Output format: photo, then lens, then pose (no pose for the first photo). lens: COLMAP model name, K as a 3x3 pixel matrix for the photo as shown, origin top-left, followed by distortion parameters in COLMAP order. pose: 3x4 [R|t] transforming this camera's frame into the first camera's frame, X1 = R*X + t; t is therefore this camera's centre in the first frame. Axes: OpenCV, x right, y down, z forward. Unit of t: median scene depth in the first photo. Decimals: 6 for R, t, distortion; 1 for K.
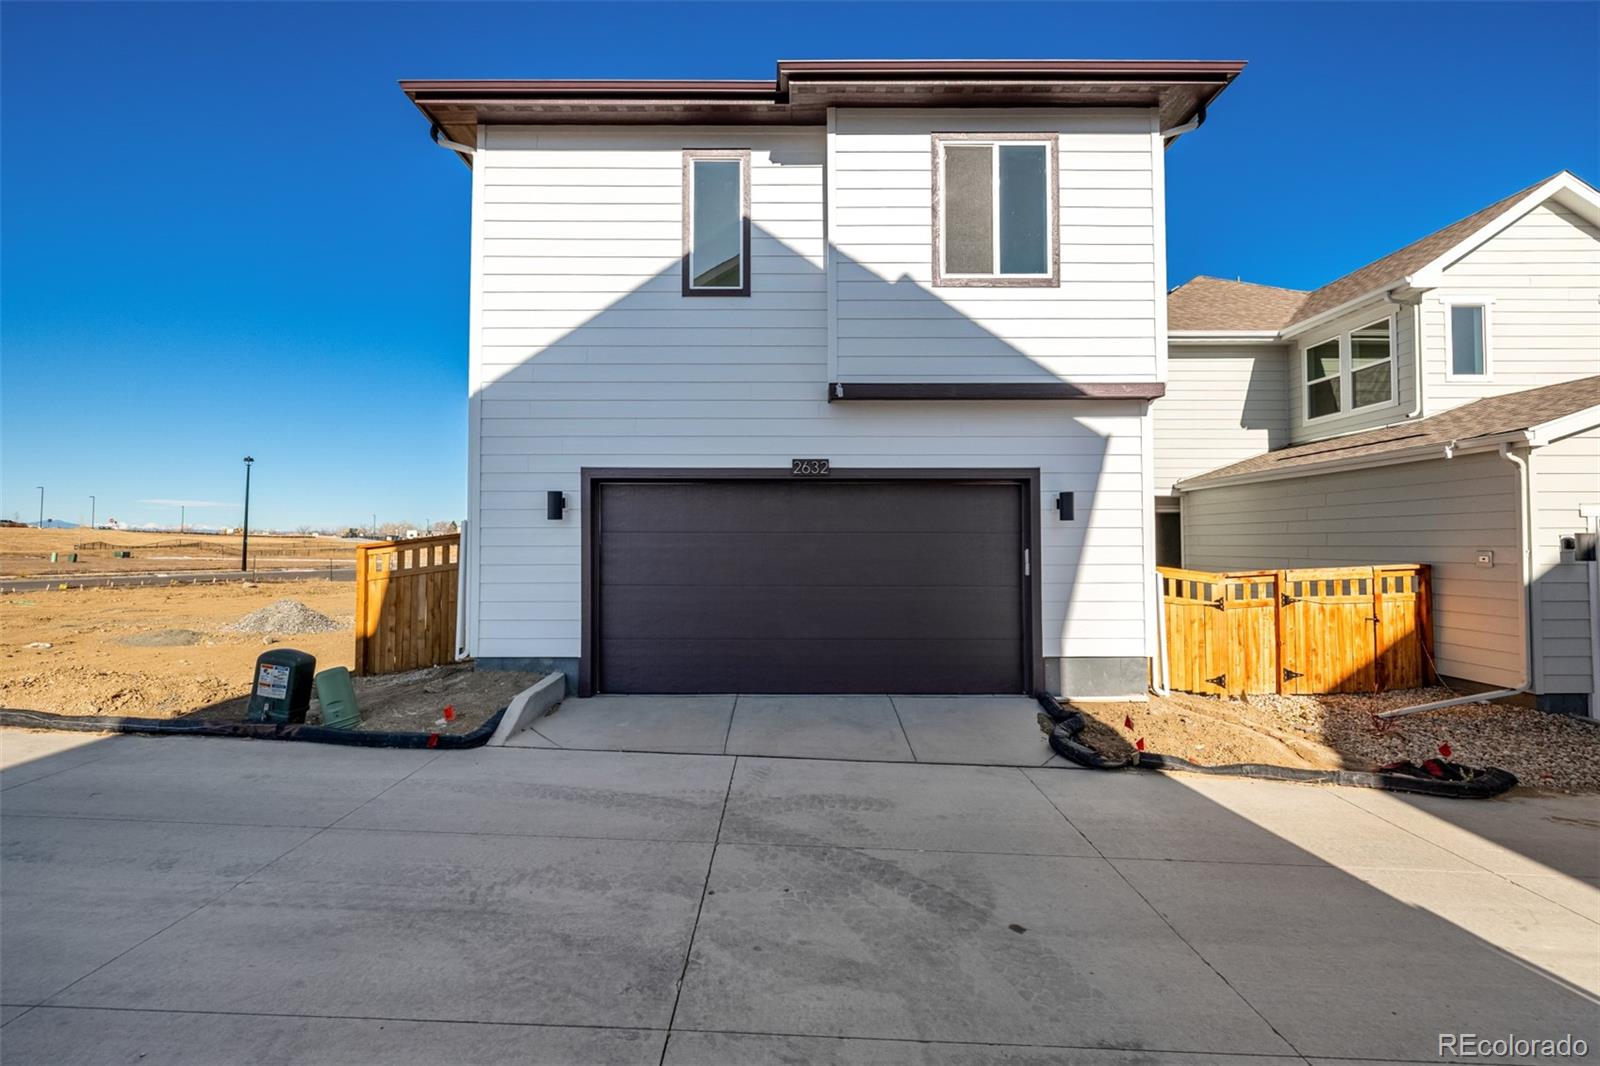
lens RADIAL K [[679.9, 0, 790.5], [0, 679.9, 531.7], [0, 0, 1]] dist [0.002834, -0.001198]
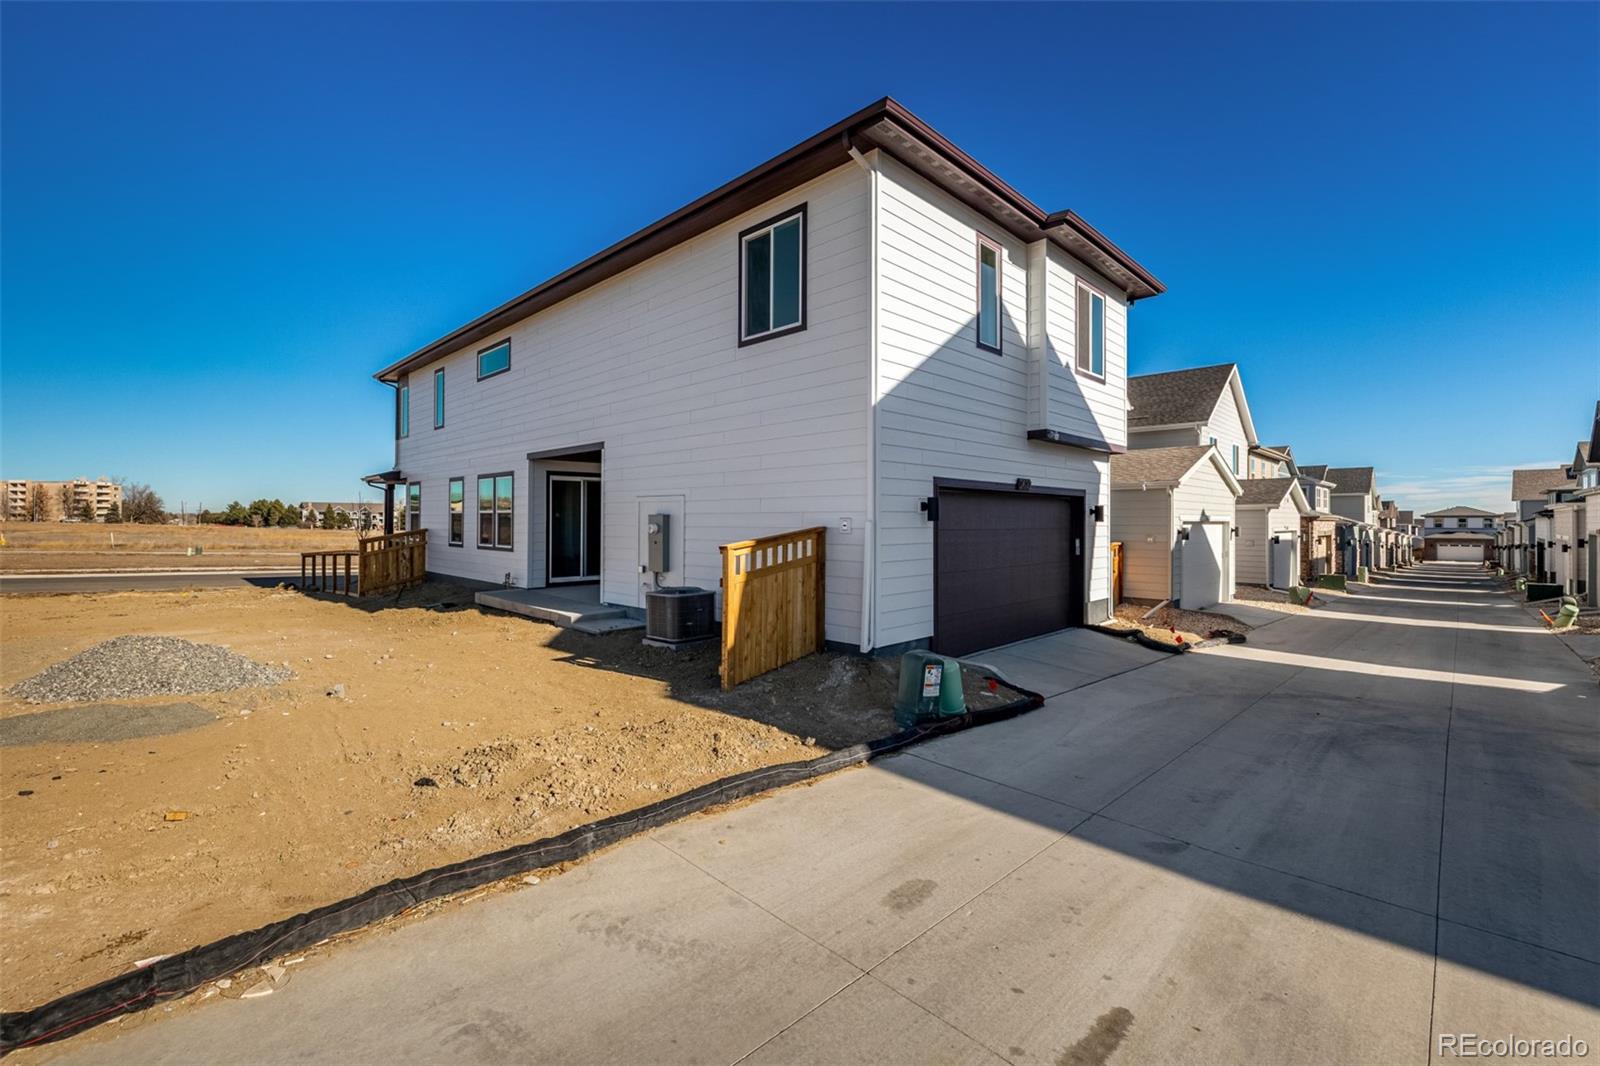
lens RADIAL K [[679.9, 0, 788.6], [0, 679.9, 527.2], [0, 0, 1]] dist [0.002834, -0.001198]
pose [[0.703758, -0.005710, 0.710416, -1.321096], [-0.013685, 0.999673, 0.021592, -0.028498], [-0.710308, -0.024917, 0.703450, 0.340838]]
